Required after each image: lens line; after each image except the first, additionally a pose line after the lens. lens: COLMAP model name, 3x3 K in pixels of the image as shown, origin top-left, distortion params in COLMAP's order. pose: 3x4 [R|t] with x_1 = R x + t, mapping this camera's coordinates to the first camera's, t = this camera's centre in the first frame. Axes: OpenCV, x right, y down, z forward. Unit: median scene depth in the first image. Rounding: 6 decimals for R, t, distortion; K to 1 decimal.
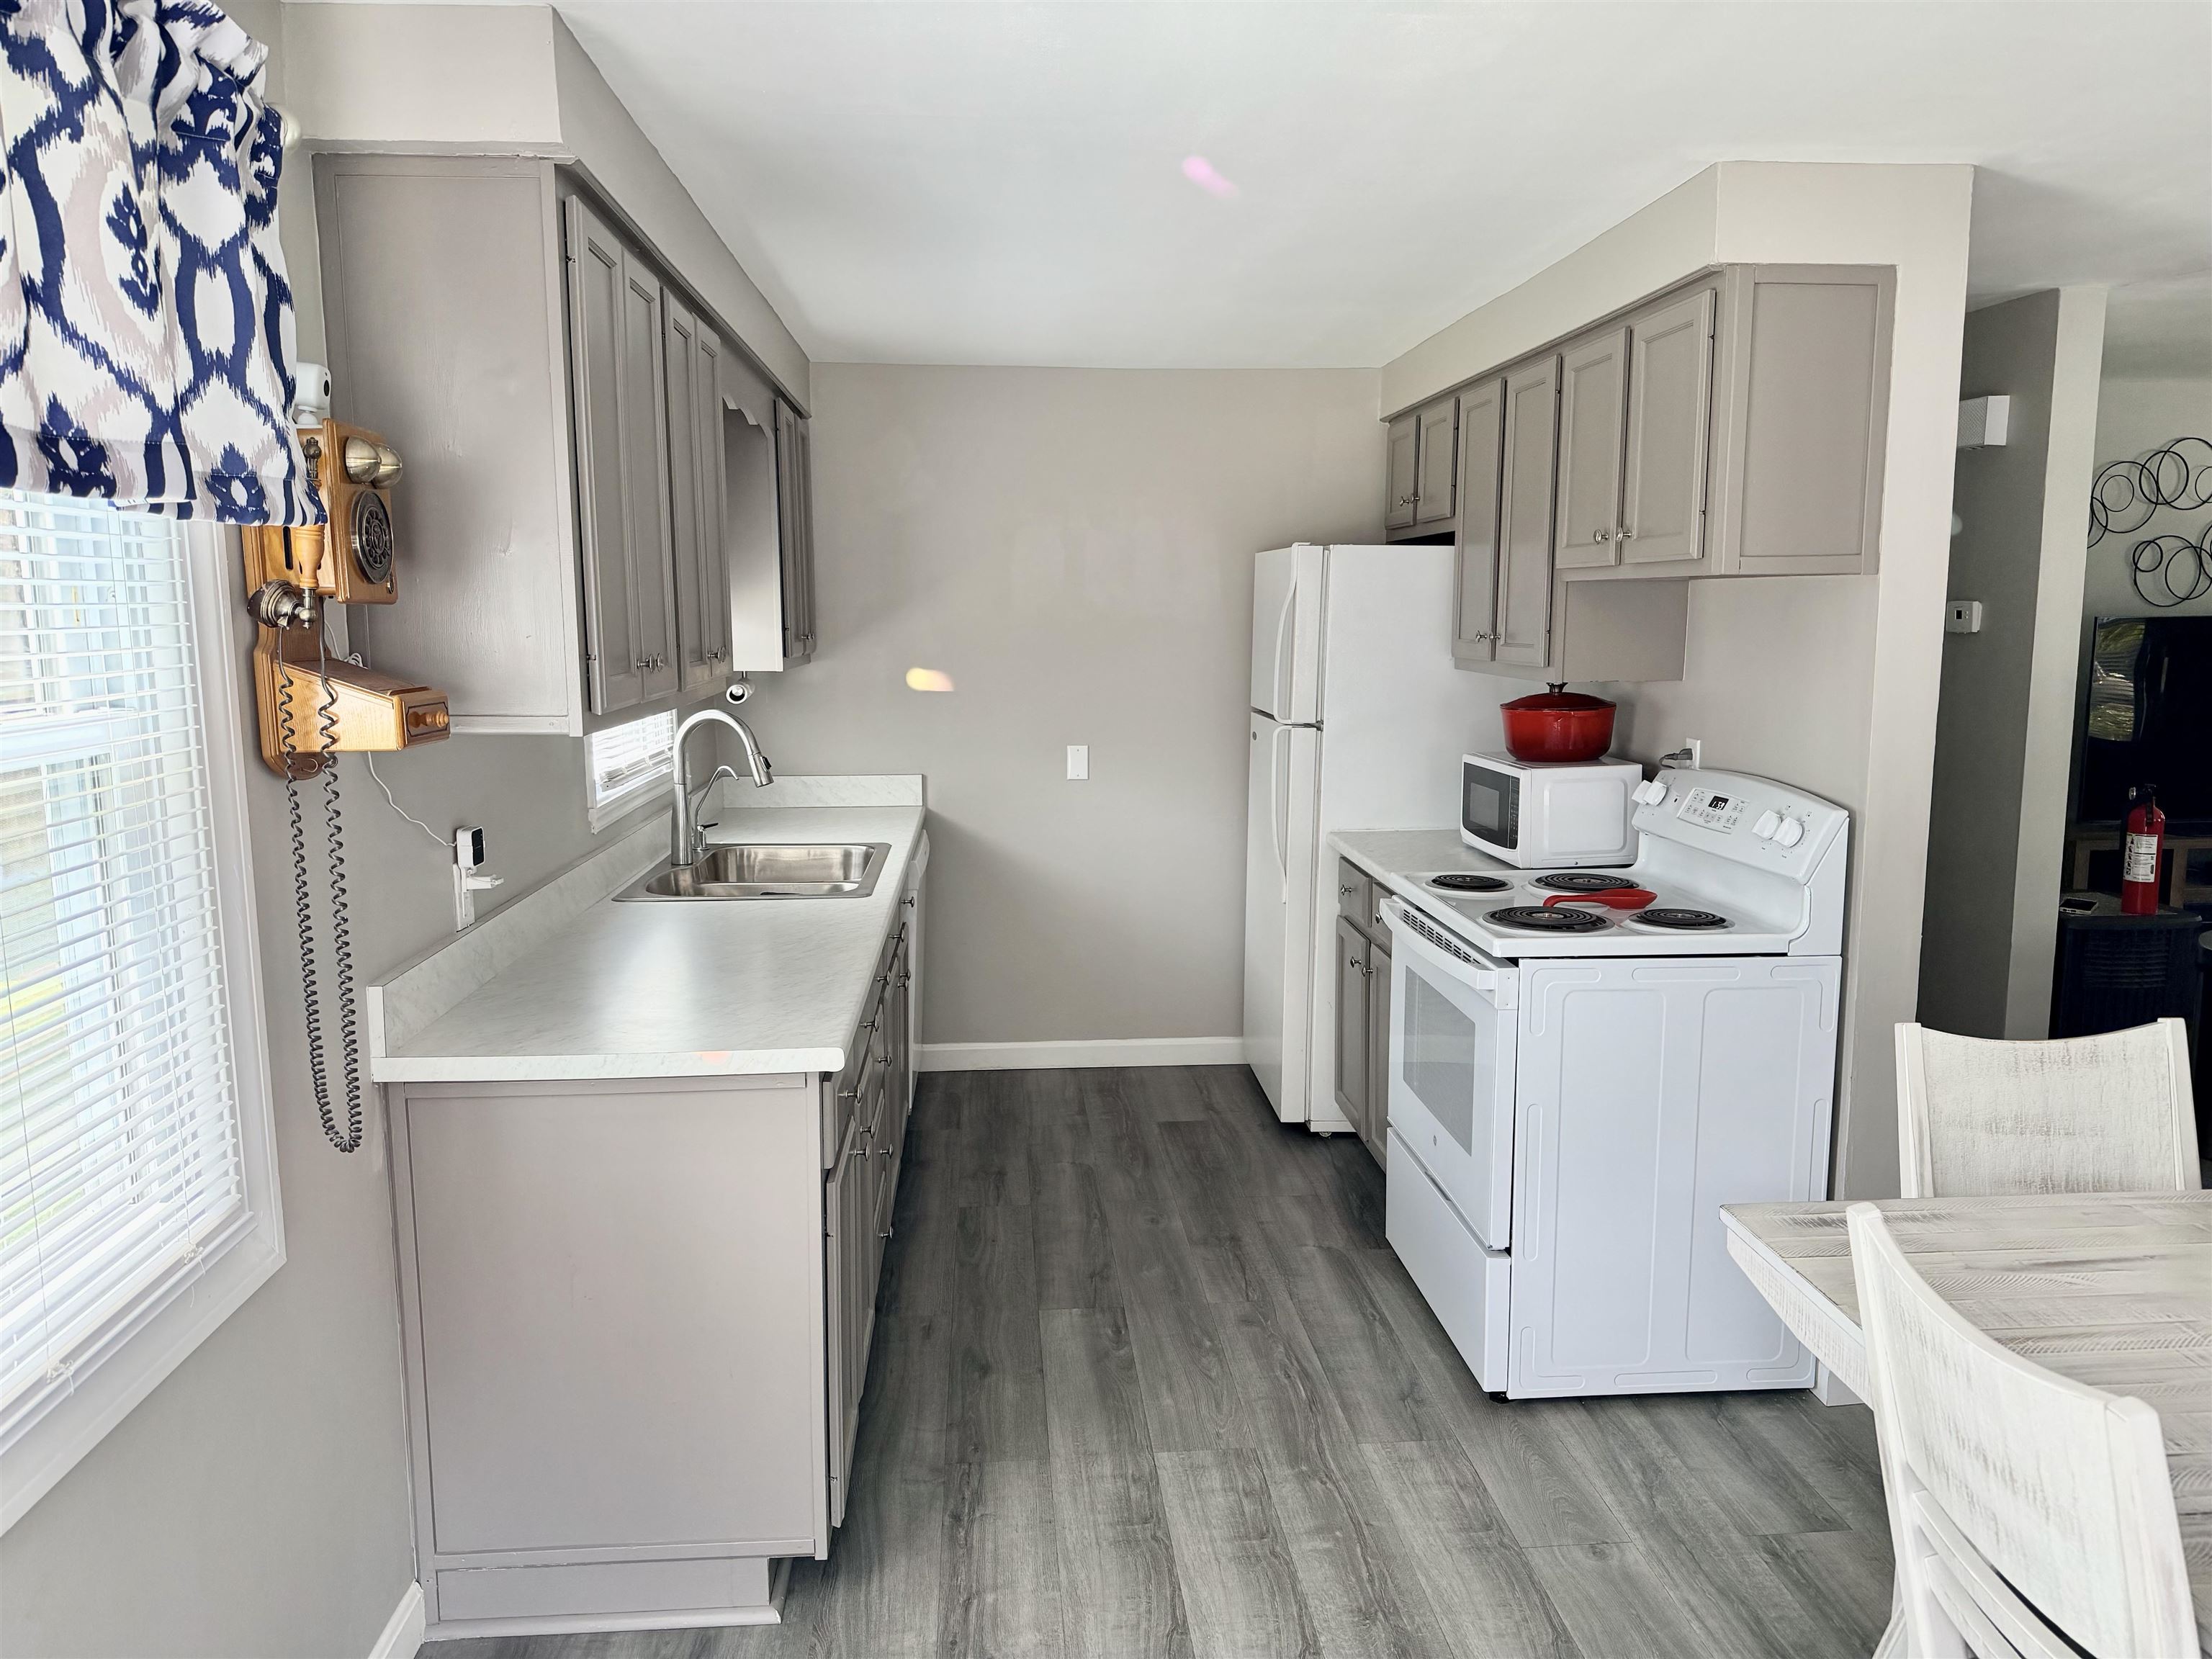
lens RADIAL K [[1529.2, 0, 1097.0], [0, 1529.2, 844.9], [0, 0, 1]] dist [0.006779, -0.015569]
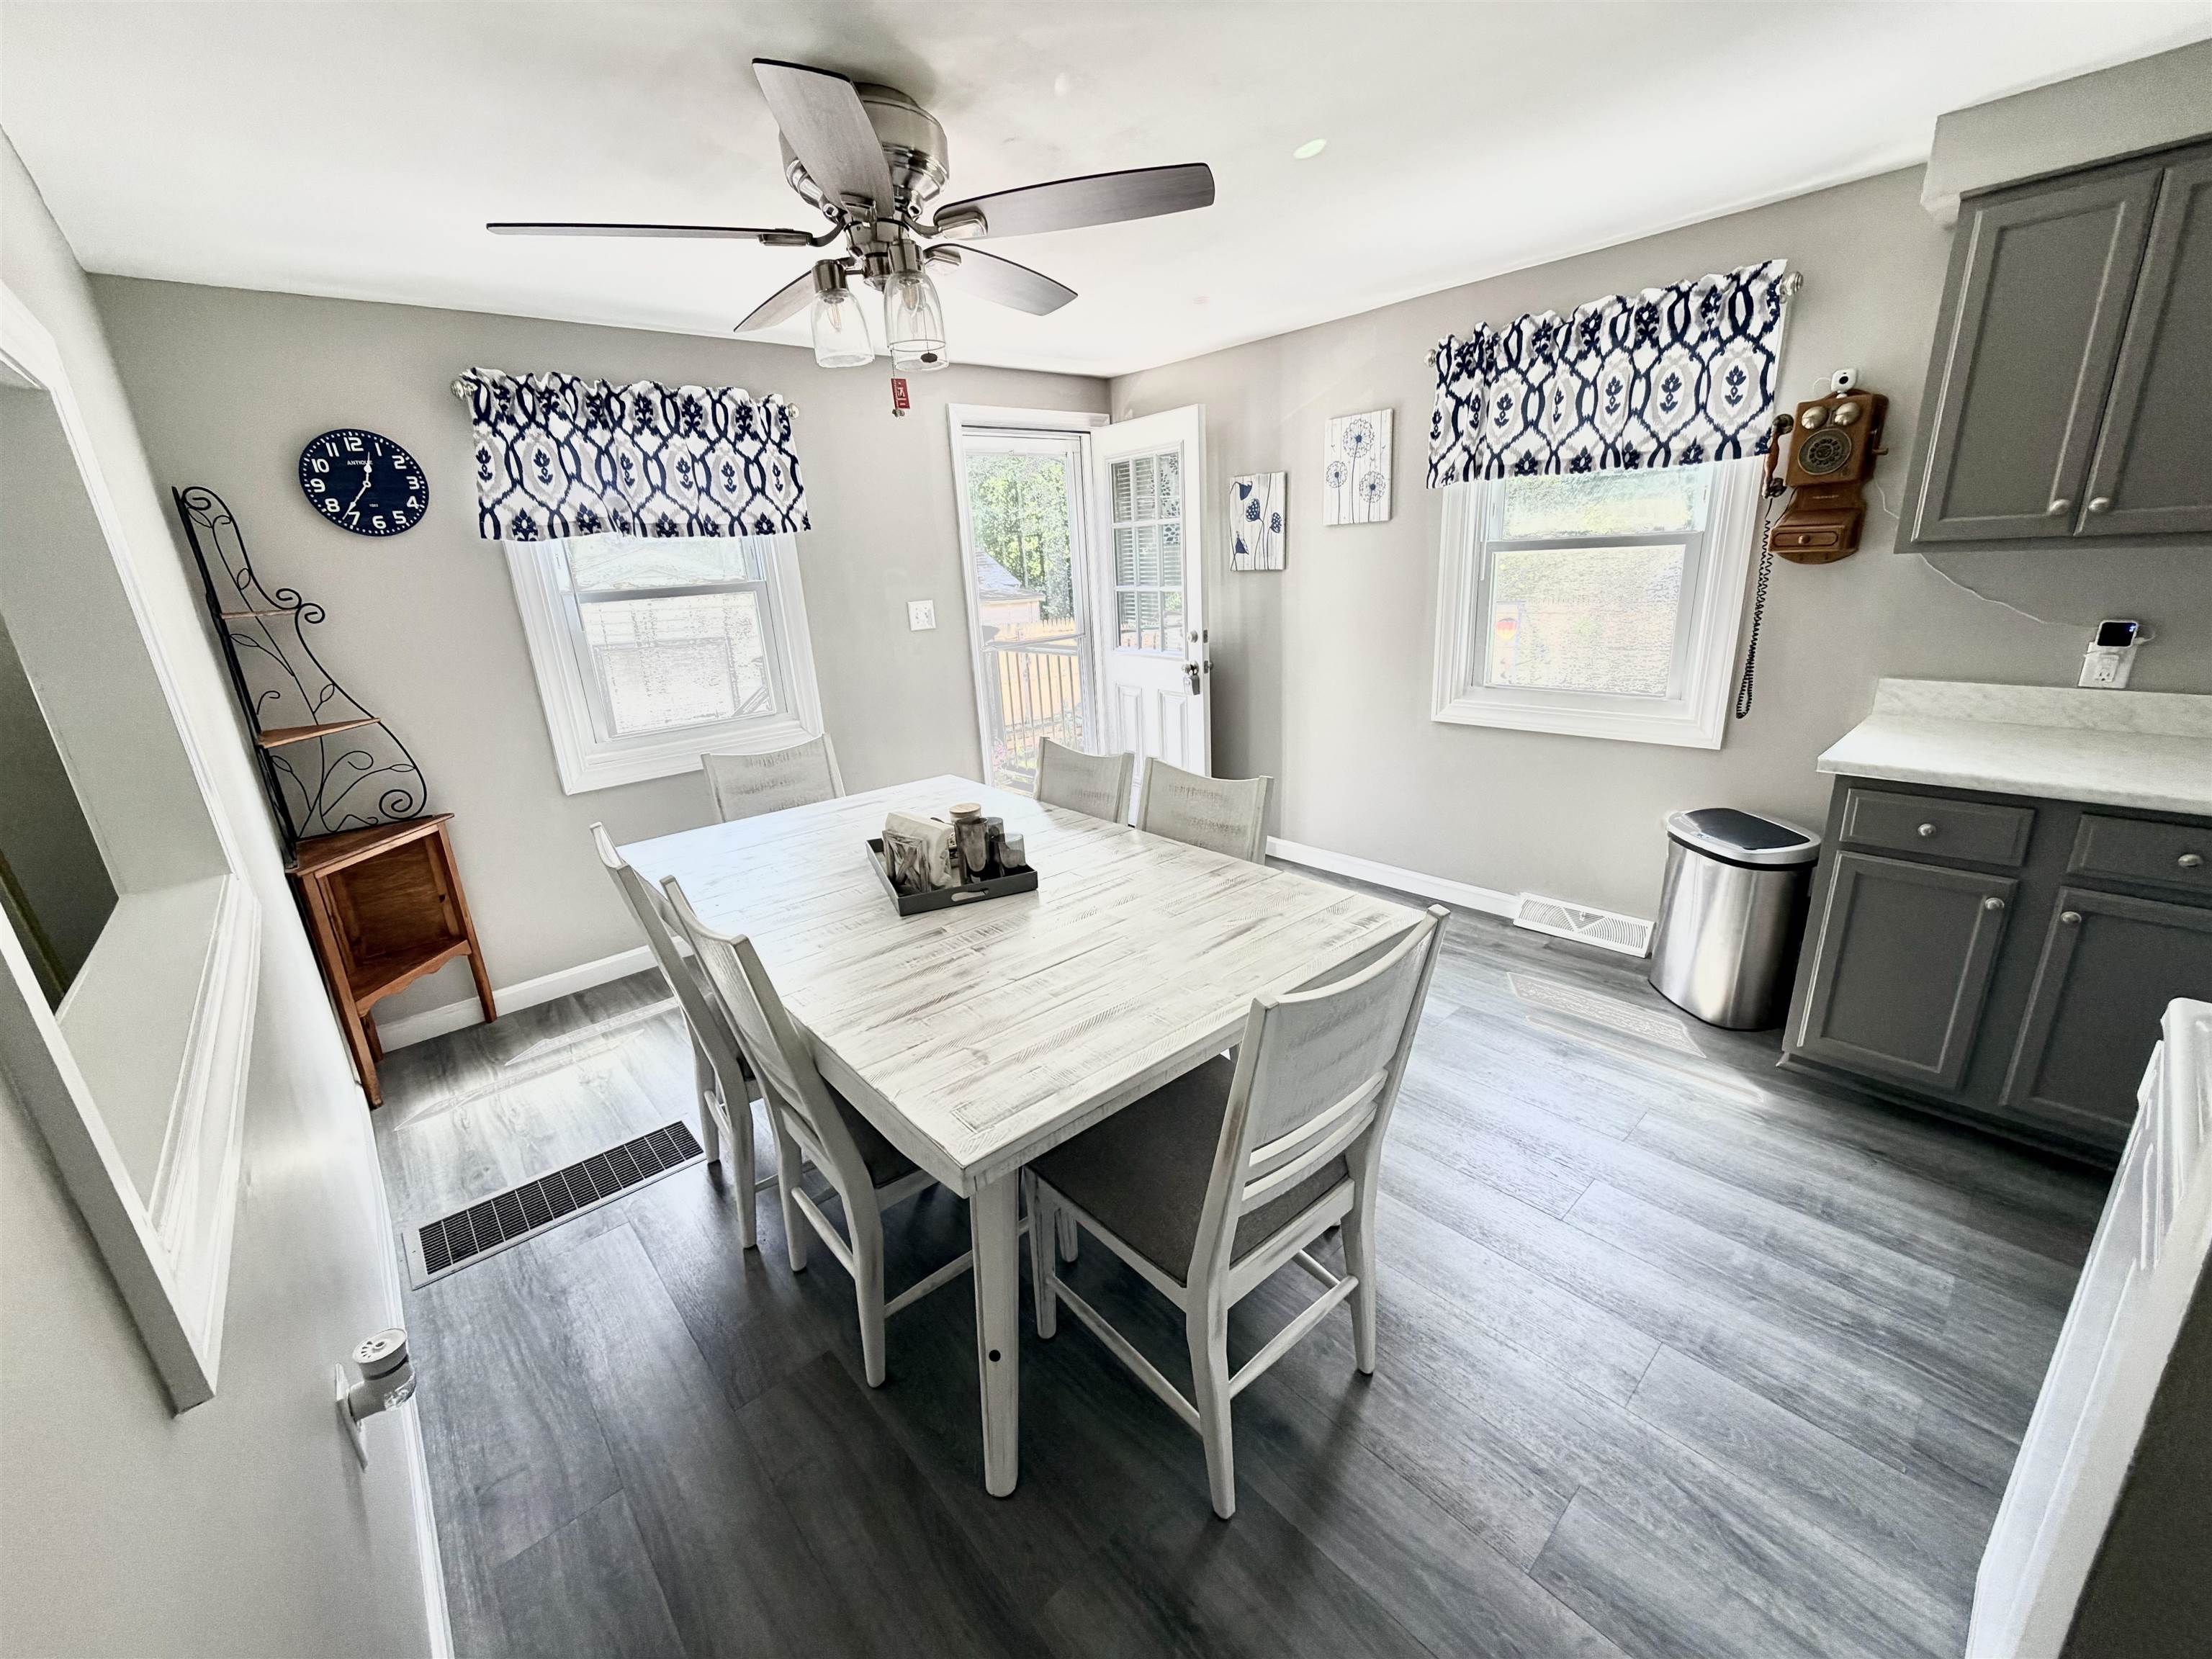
lens RADIAL K [[884.2, 0, 1110.1], [0, 884.2, 830.8], [0, 0, 1]] dist [0.000856, -0.000502]
pose [[-0.787015, 0.231773, -0.571742, 1.015629], [-0.034405, 0.908816, 0.415776, -0.169873], [0.615974, 0.346893, -0.707277, 1.244917]]
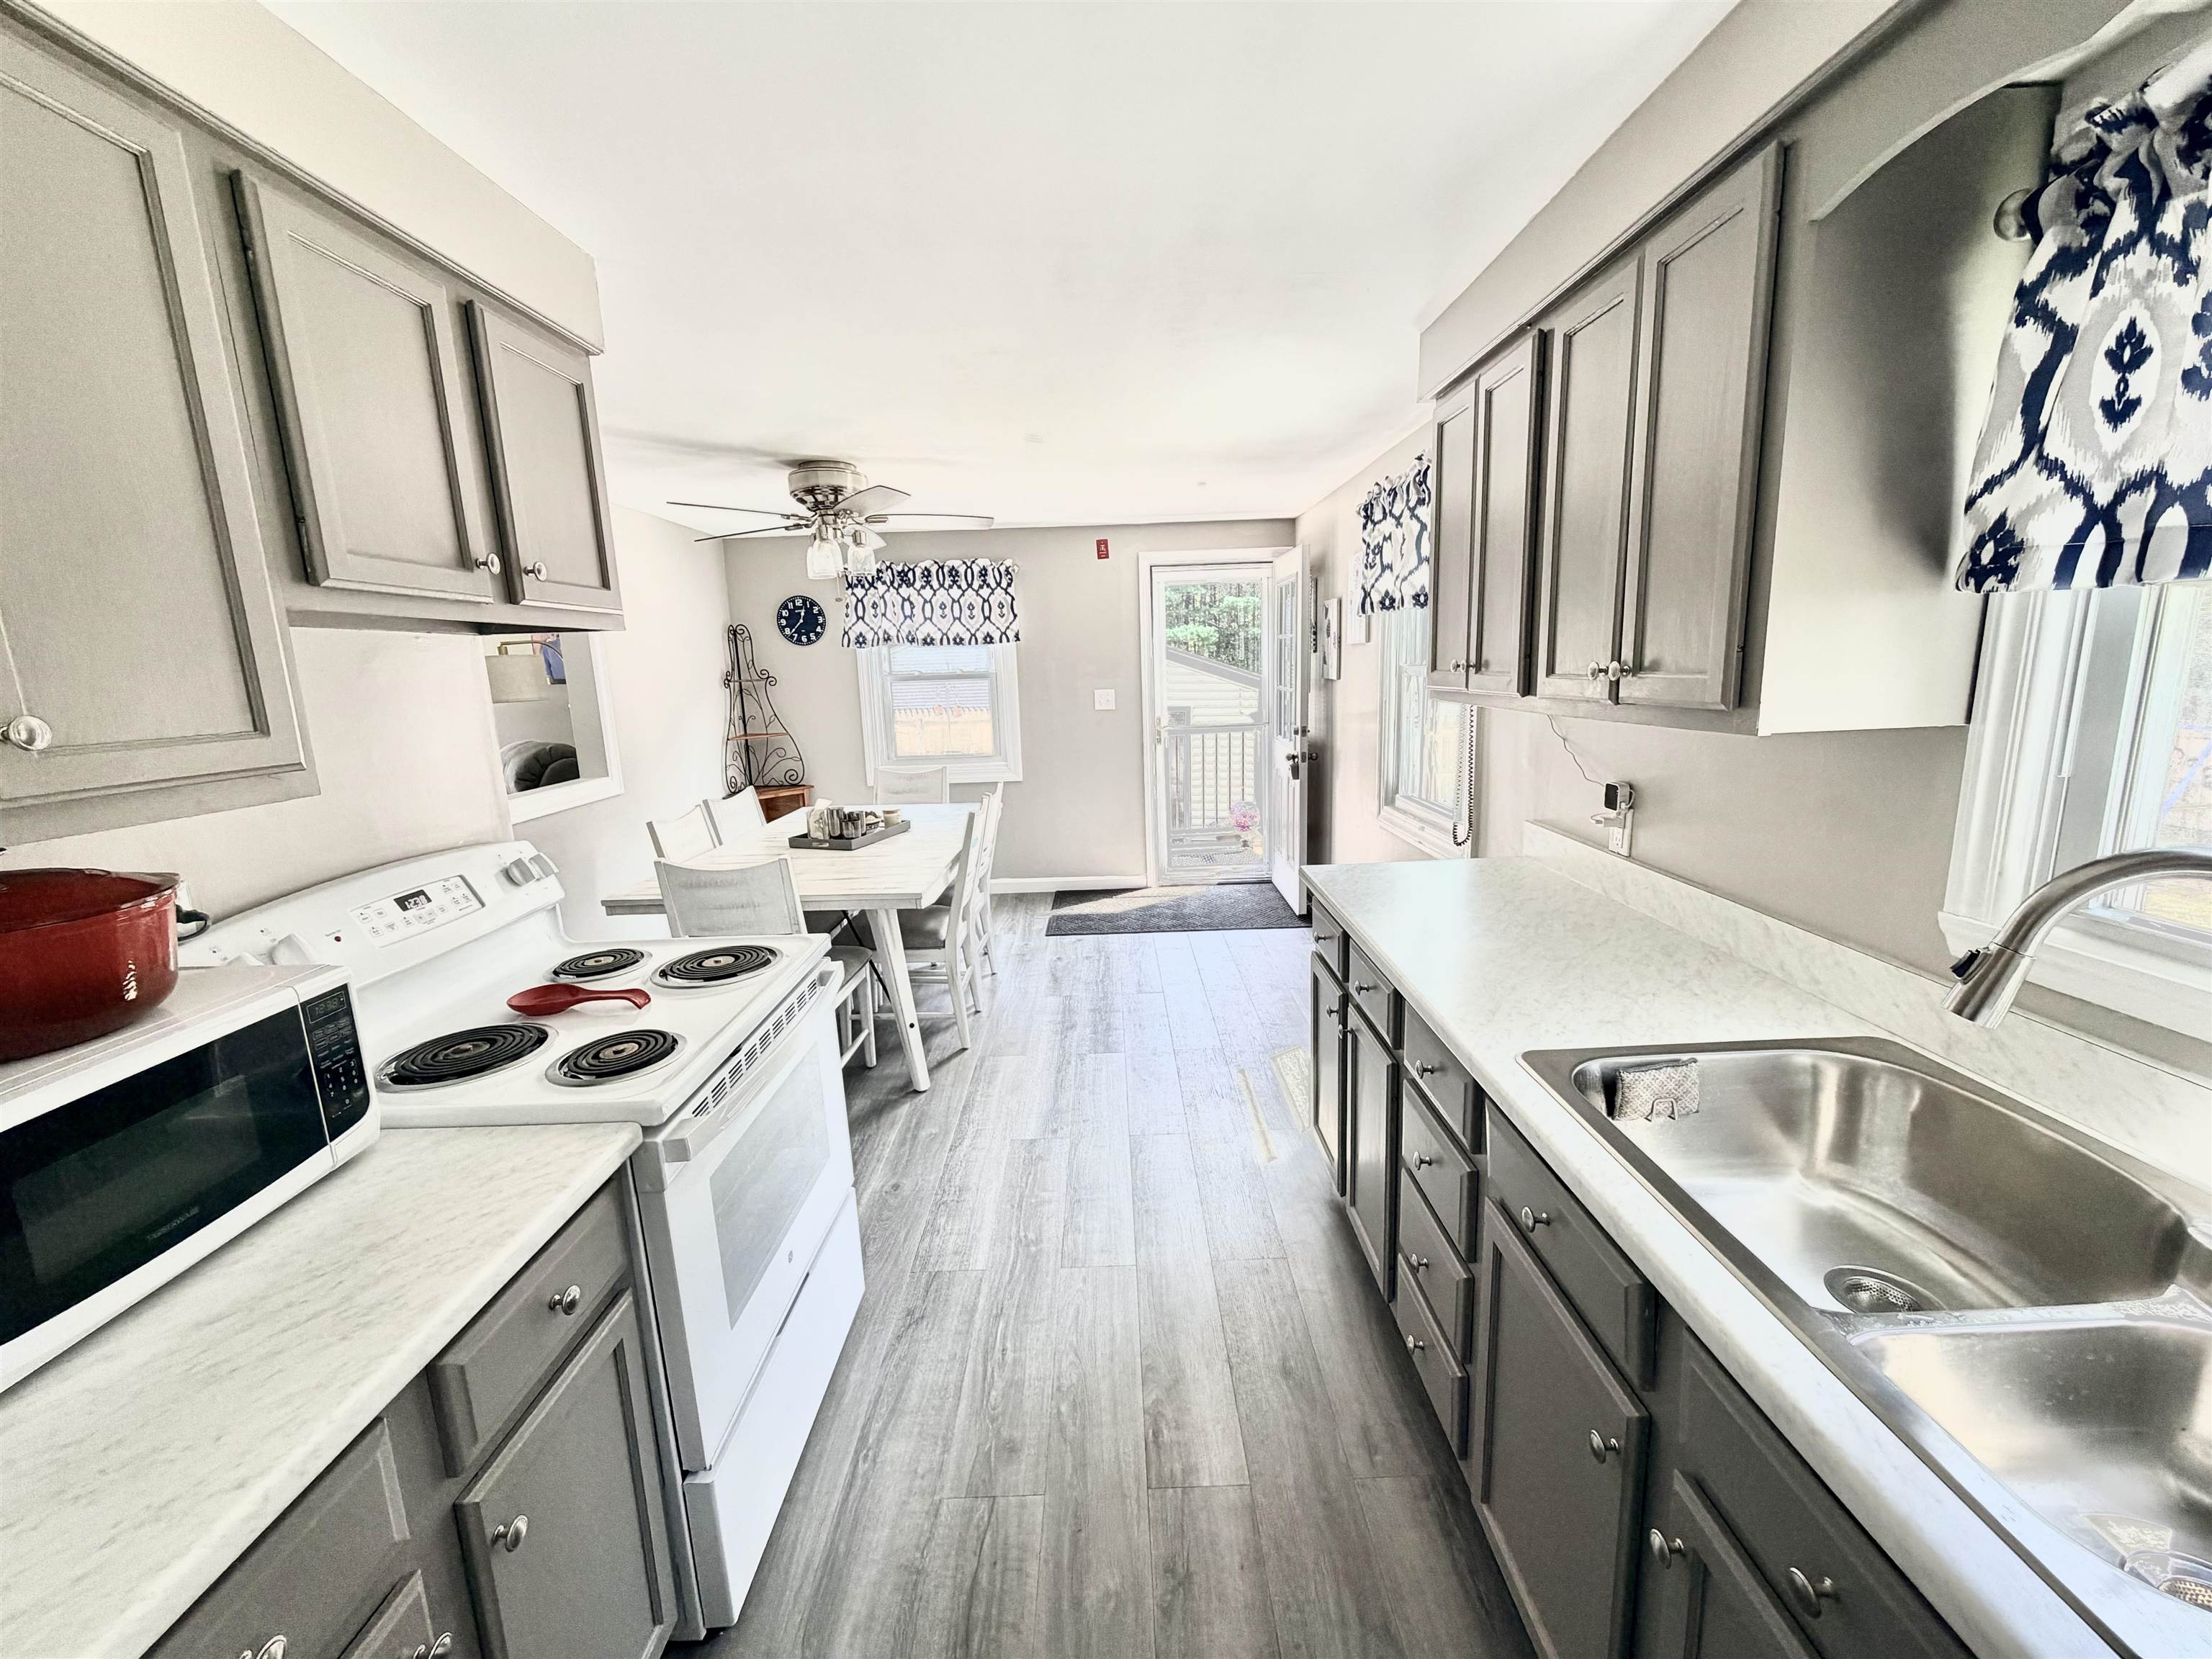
lens RADIAL K [[884.2, 0, 1115.0], [0, 884.2, 818.8], [0, 0, 1]] dist [0.000856, -0.000502]
pose [[-0.997300, 0.027433, 0.068118, -0.012496], [0.048249, 0.944068, 0.326200, -0.305117], [-0.055359, 0.328606, -0.942843, 2.070534]]
